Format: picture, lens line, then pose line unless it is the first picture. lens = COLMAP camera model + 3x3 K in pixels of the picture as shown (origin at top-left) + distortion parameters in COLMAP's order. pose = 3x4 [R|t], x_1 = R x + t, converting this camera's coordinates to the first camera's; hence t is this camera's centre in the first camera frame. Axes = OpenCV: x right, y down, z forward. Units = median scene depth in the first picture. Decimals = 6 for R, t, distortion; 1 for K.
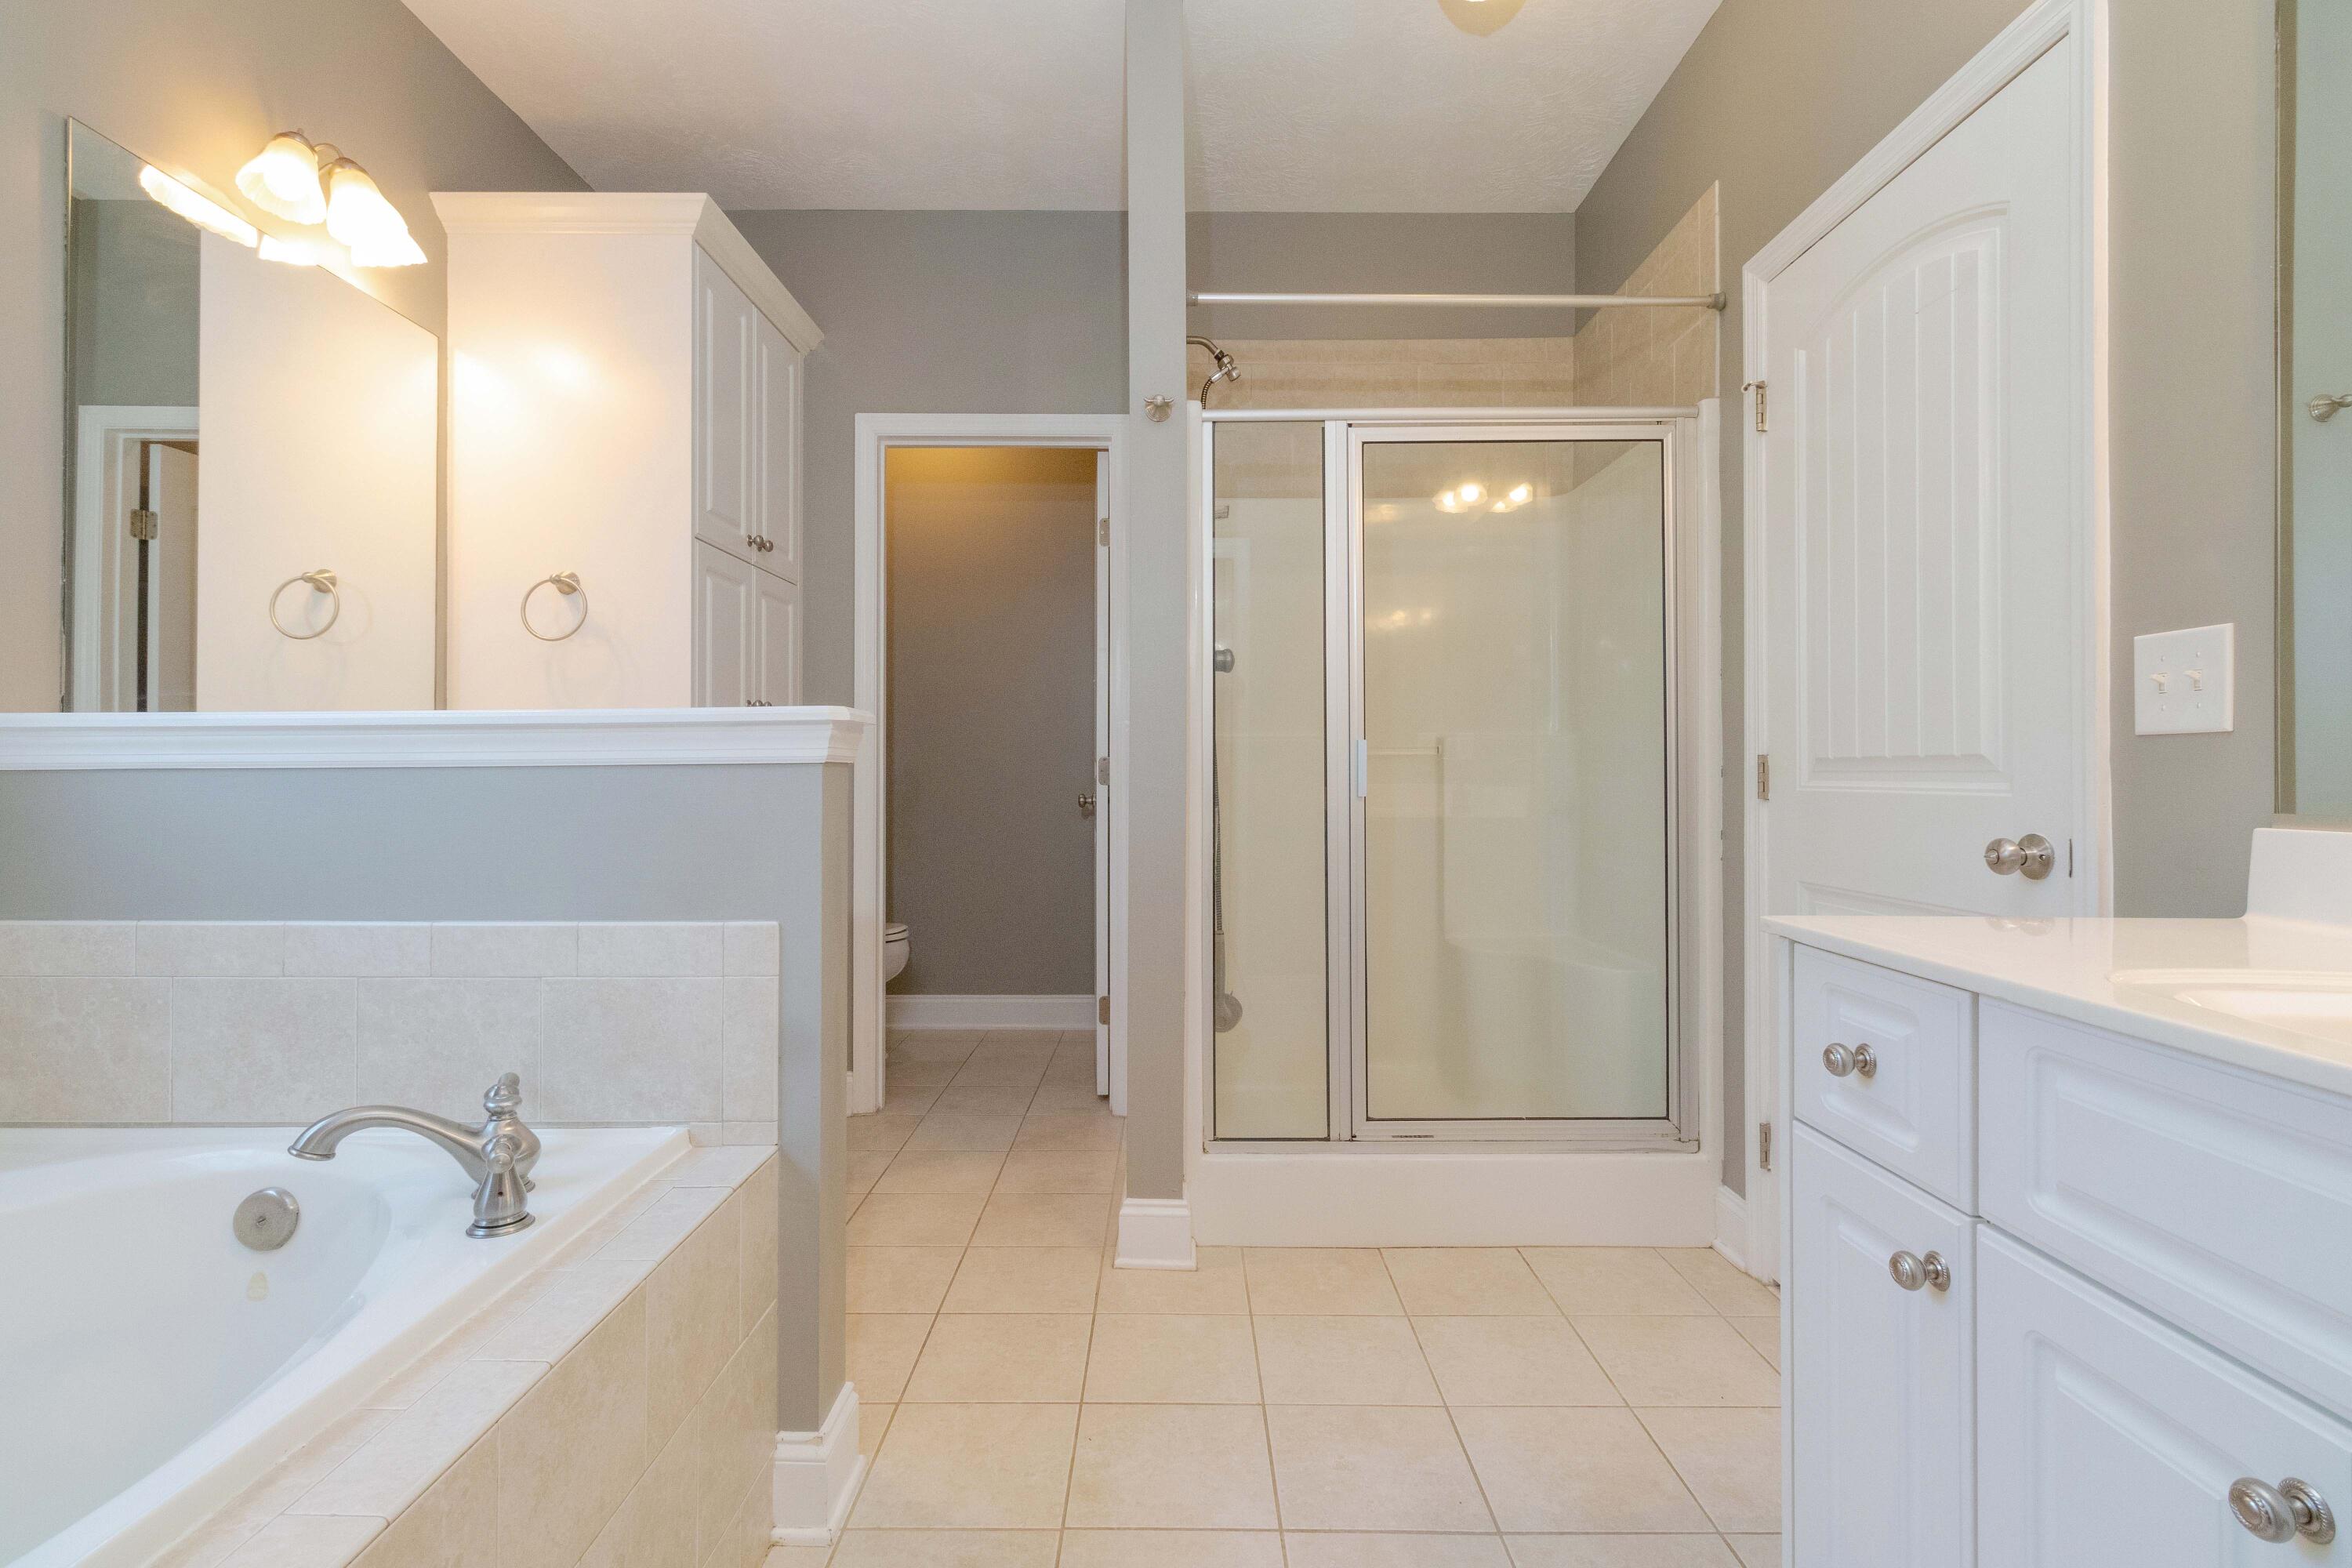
lens RADIAL K [[1099.8, 0, 1176.0], [0, 1099.8, 784.0], [0, 0, 1]] dist [0.001800, 0.000557]
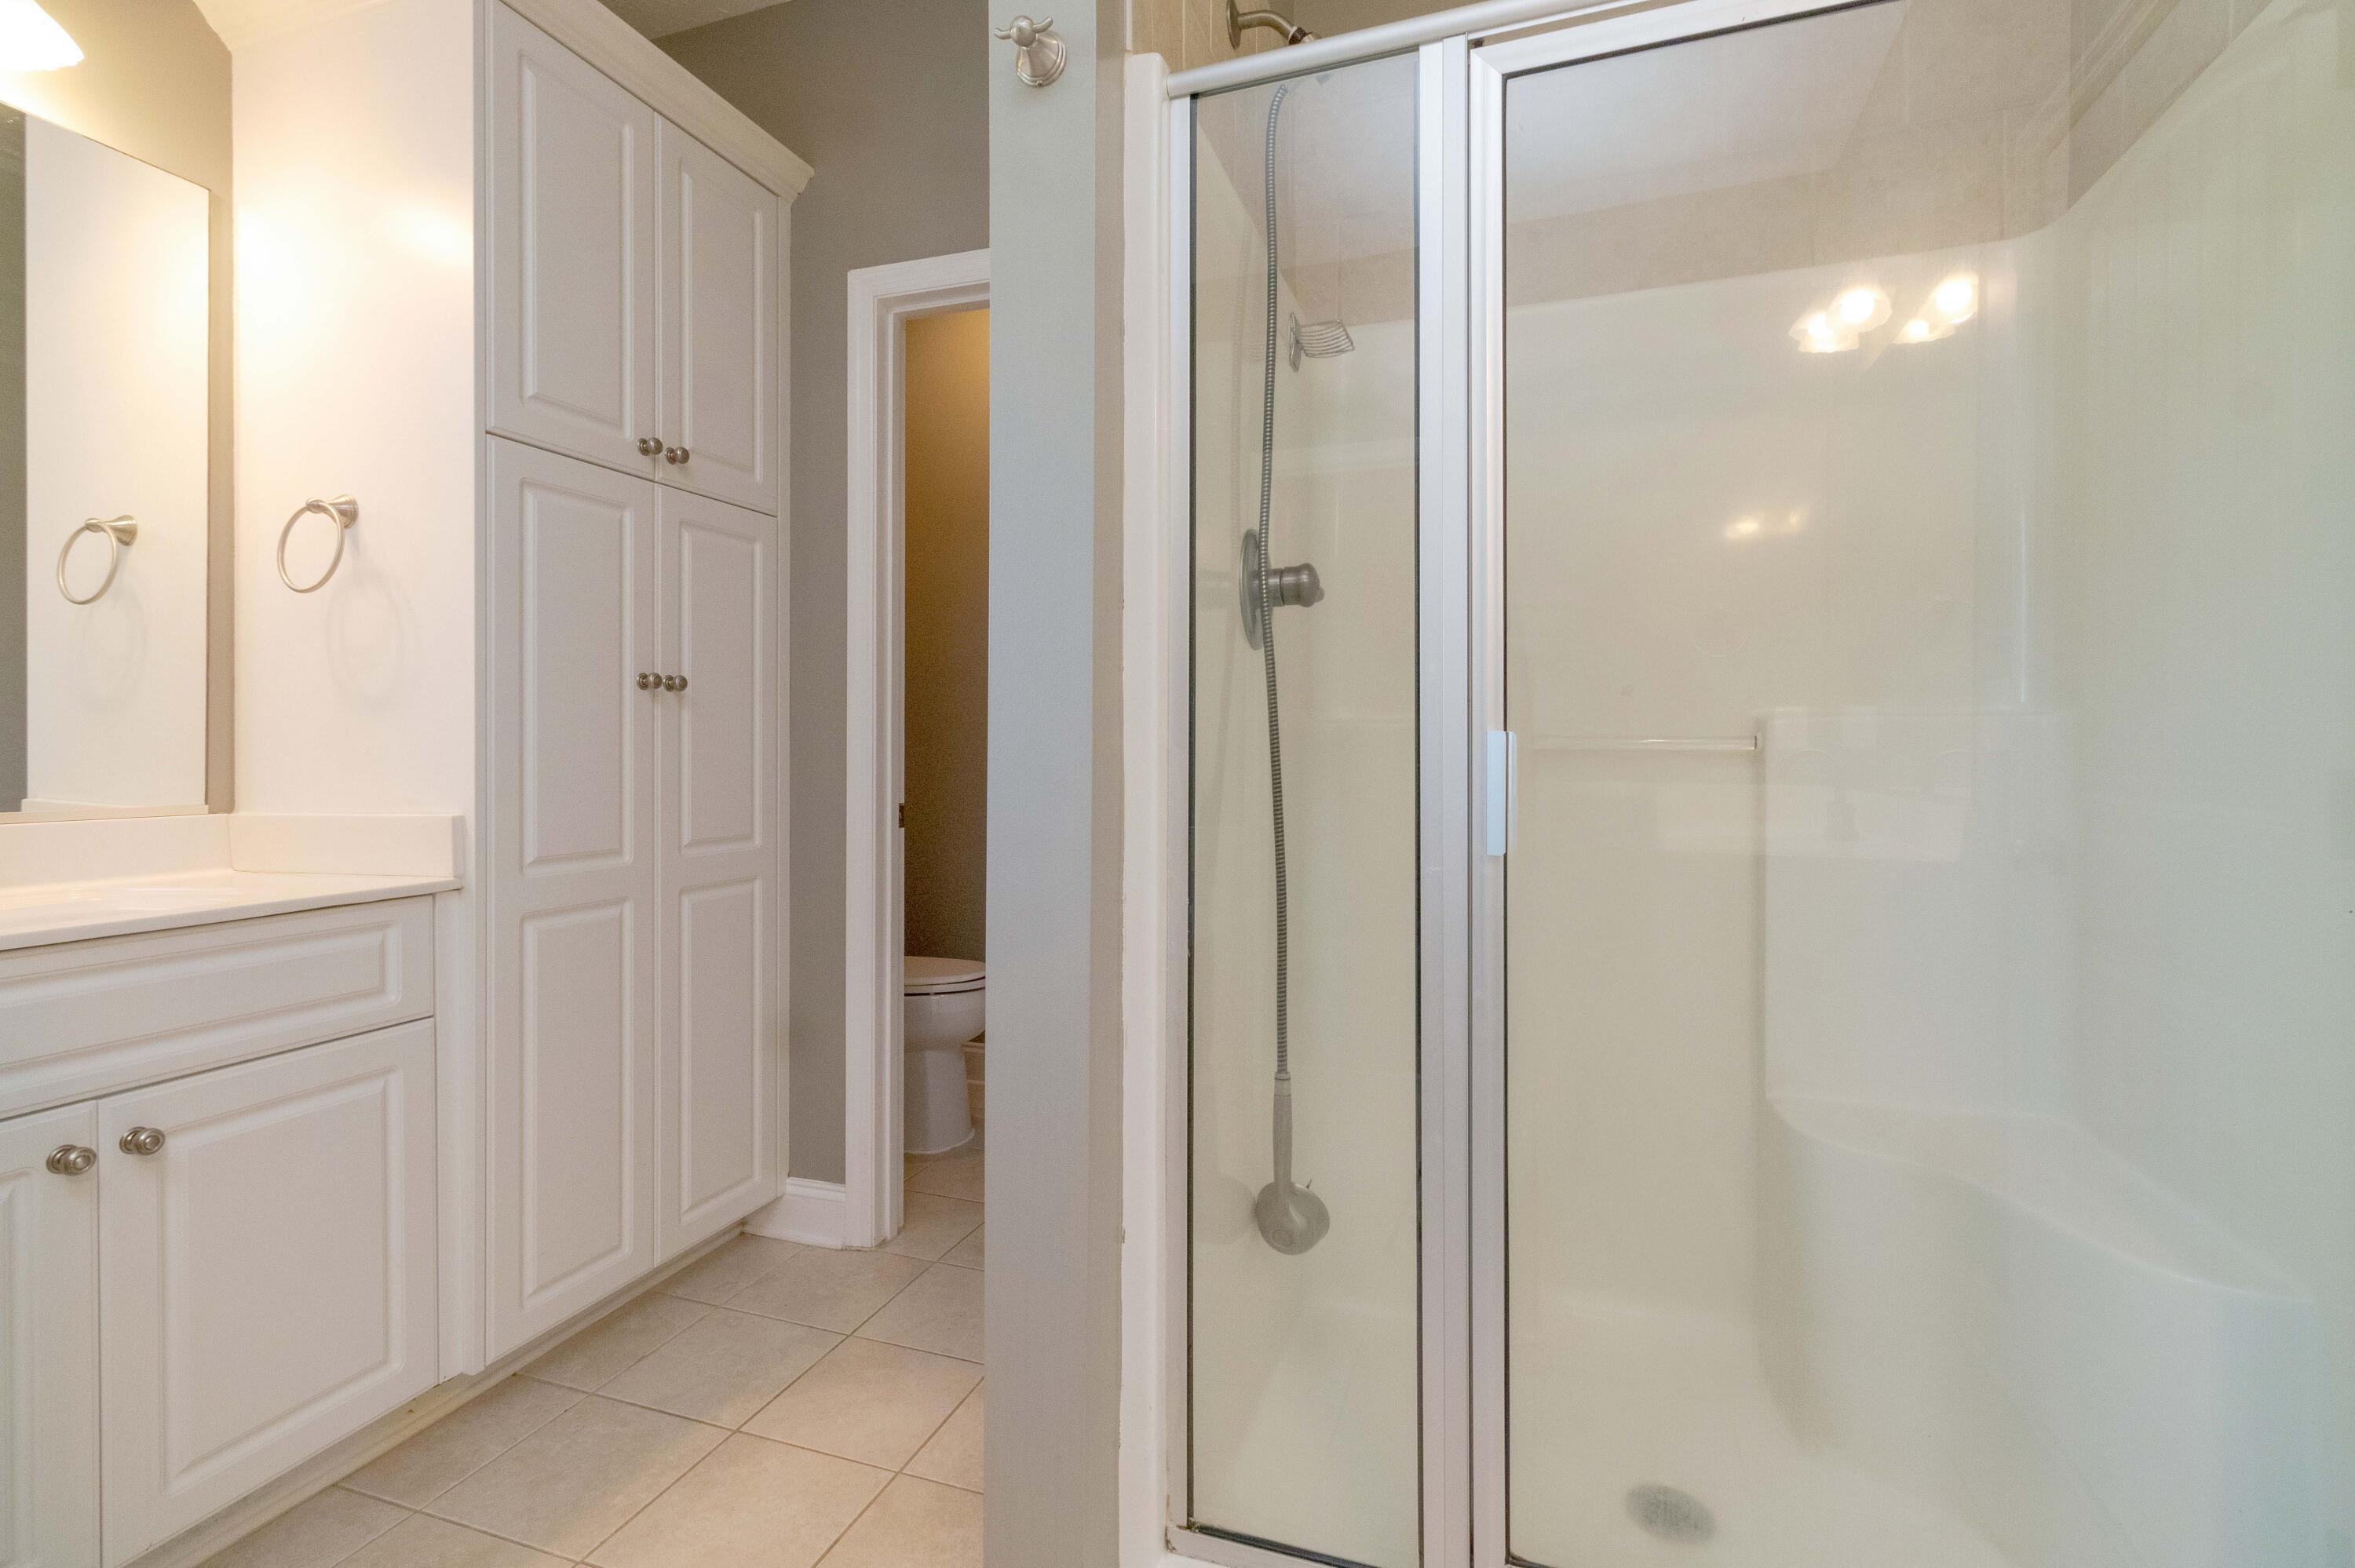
lens RADIAL K [[1067.9, 0, 1177.5], [0, 1067.9, 784.0], [0, 0, 1]] dist [-0.001214, -0.000292]
pose [[0.944049, -0.000112, -0.329806, 0.152998], [0.006695, 0.999800, 0.018825, -0.016052], [0.329738, -0.019980, 0.943861, 0.446831]]
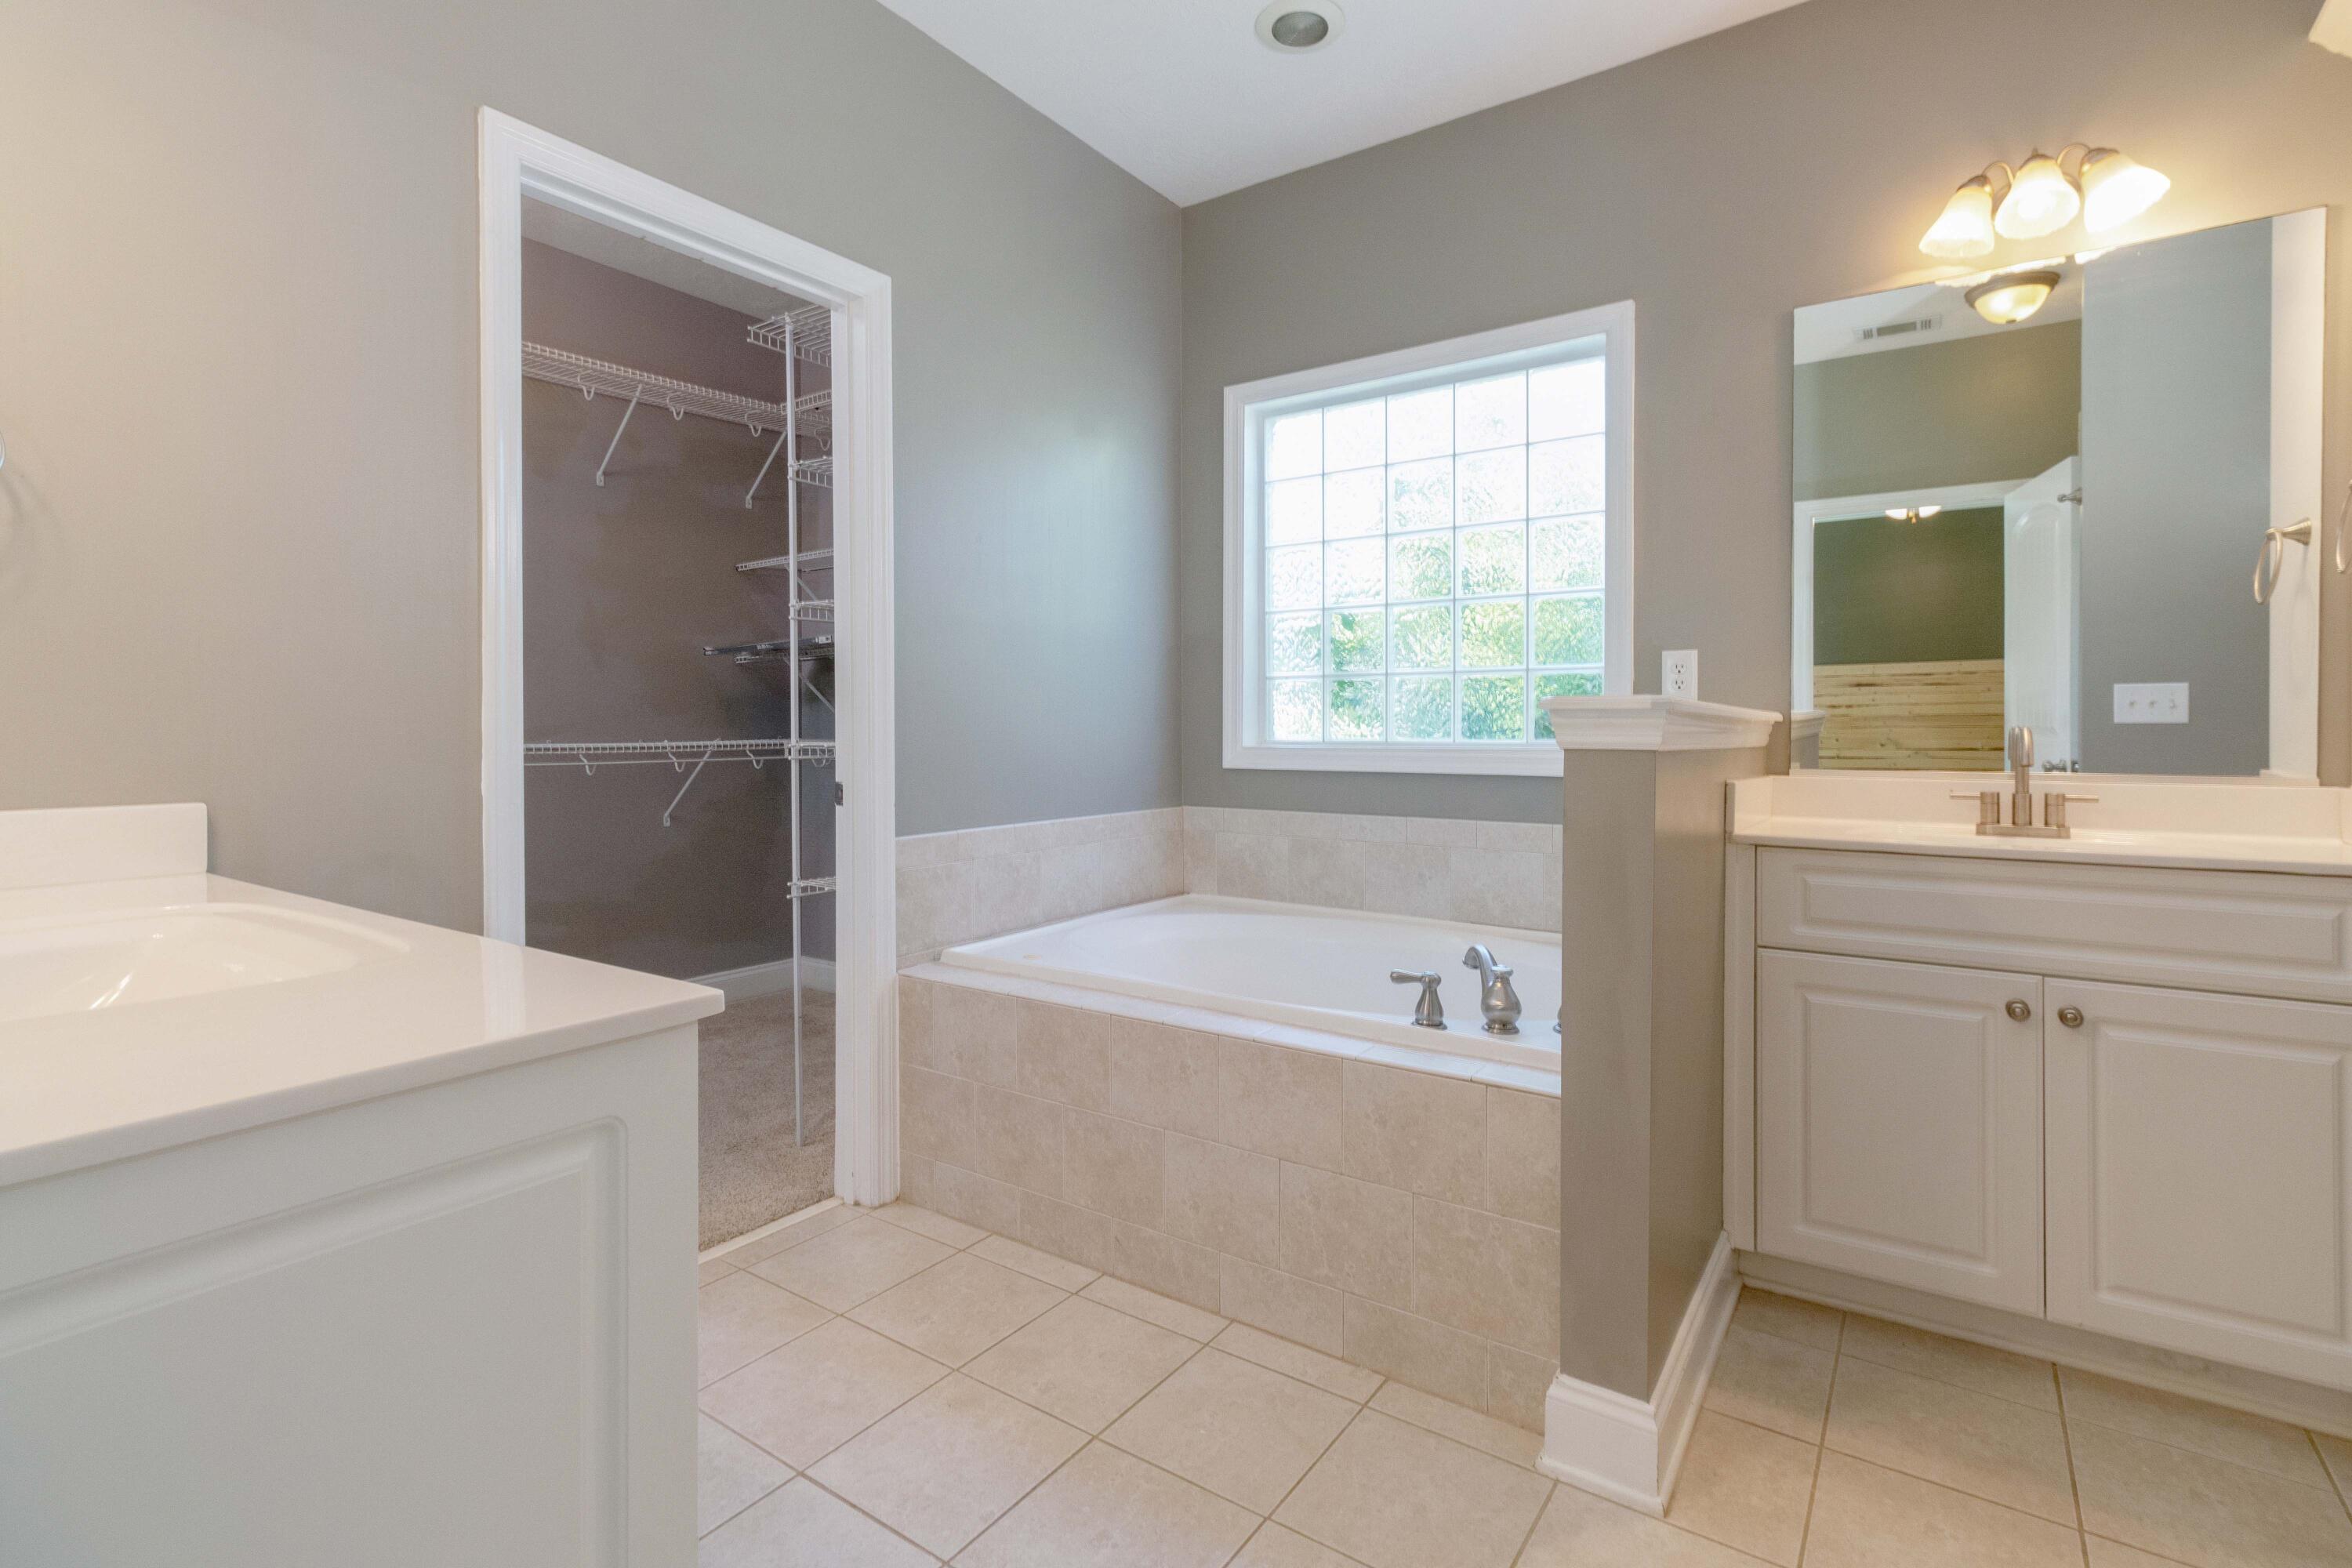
lens RADIAL K [[1099.8, 0, 1176.0], [0, 1099.8, 784.0], [0, 0, 1]] dist [0.001800, 0.000557]
pose [[-0.572250, 0.027935, -0.819603, 0.446795], [-0.008245, 0.999173, 0.039813, -0.014039], [0.820038, 0.029541, -0.571547, 0.700738]]
